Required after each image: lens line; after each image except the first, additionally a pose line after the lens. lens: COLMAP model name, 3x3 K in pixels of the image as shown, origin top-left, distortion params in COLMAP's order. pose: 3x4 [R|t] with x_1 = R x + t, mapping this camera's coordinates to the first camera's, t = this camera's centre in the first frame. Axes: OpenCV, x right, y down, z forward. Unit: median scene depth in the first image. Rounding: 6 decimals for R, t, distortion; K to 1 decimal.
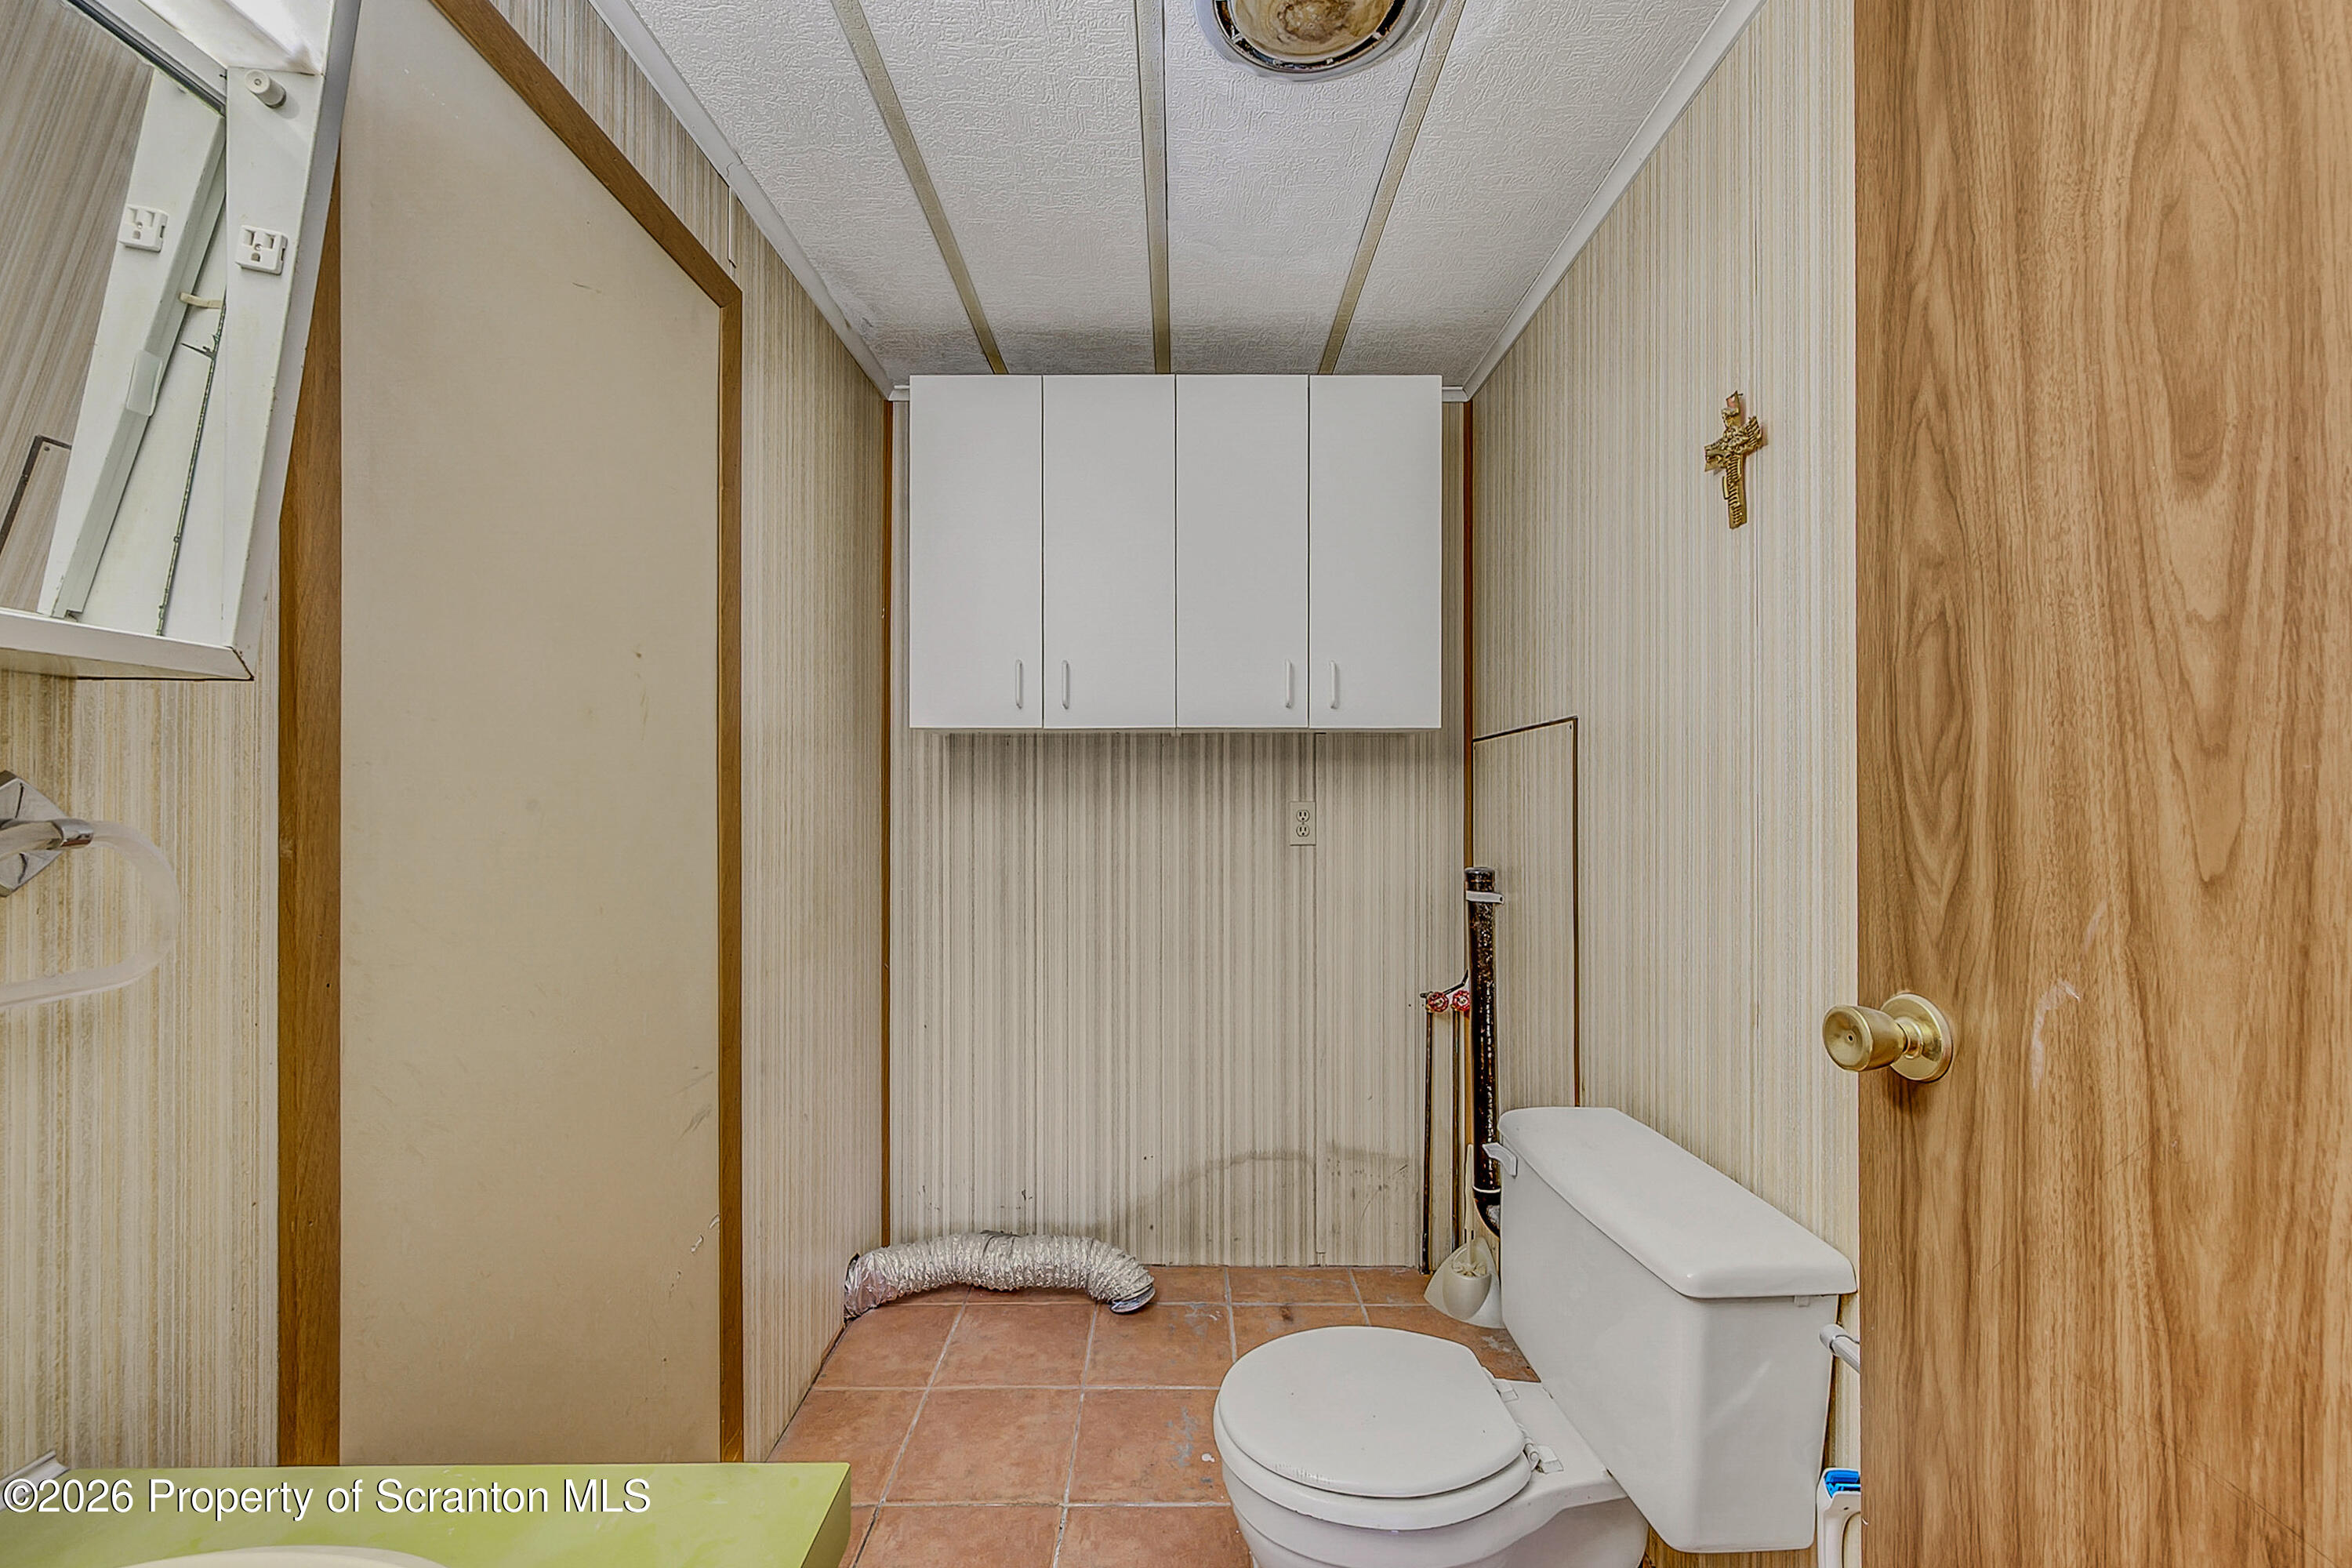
lens RADIAL K [[934.5, 0, 1176.0], [0, 934.5, 784.0], [0, 0, 1]] dist [0.000142, 0.000080]
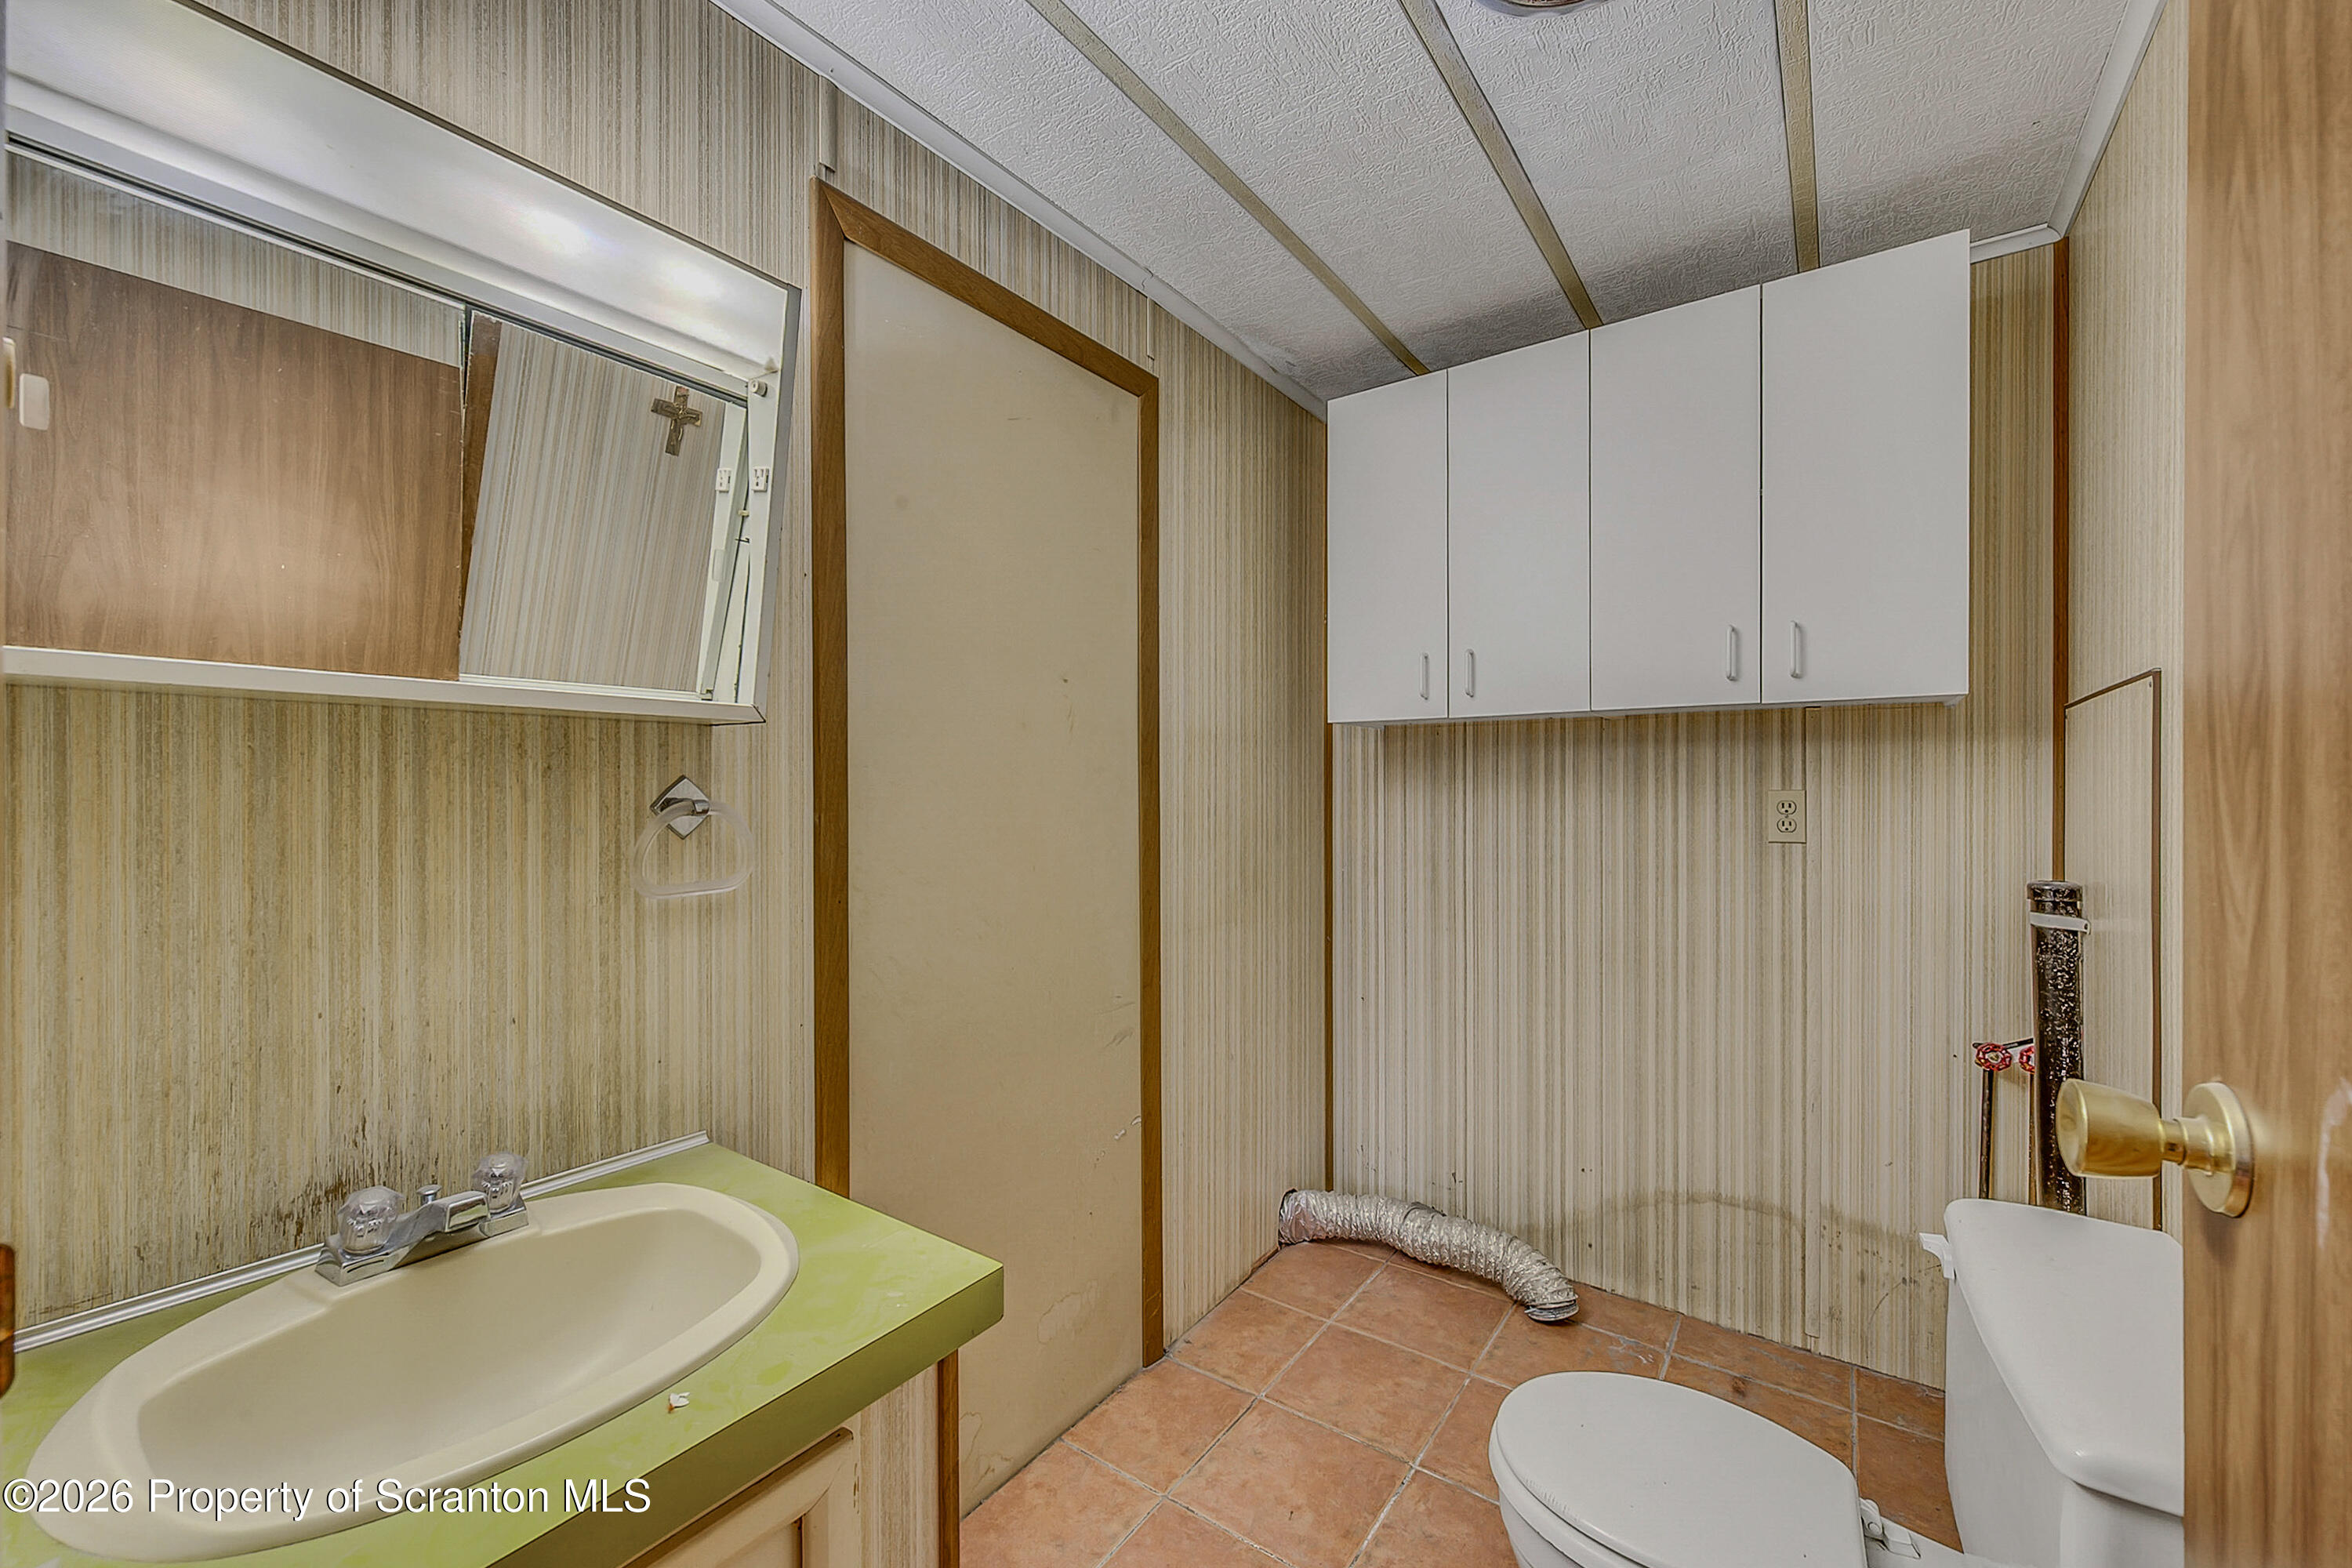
lens RADIAL K [[926.6, 0, 1175.1], [0, 926.6, 779.0], [0, 0, 1]] dist [0.001099, -0.000095]
pose [[0.810139, -0.005477, -0.586212, 0.194531], [0.010105, 0.999938, 0.004622, -0.001029], [0.586151, -0.009669, 0.810144, 0.010164]]
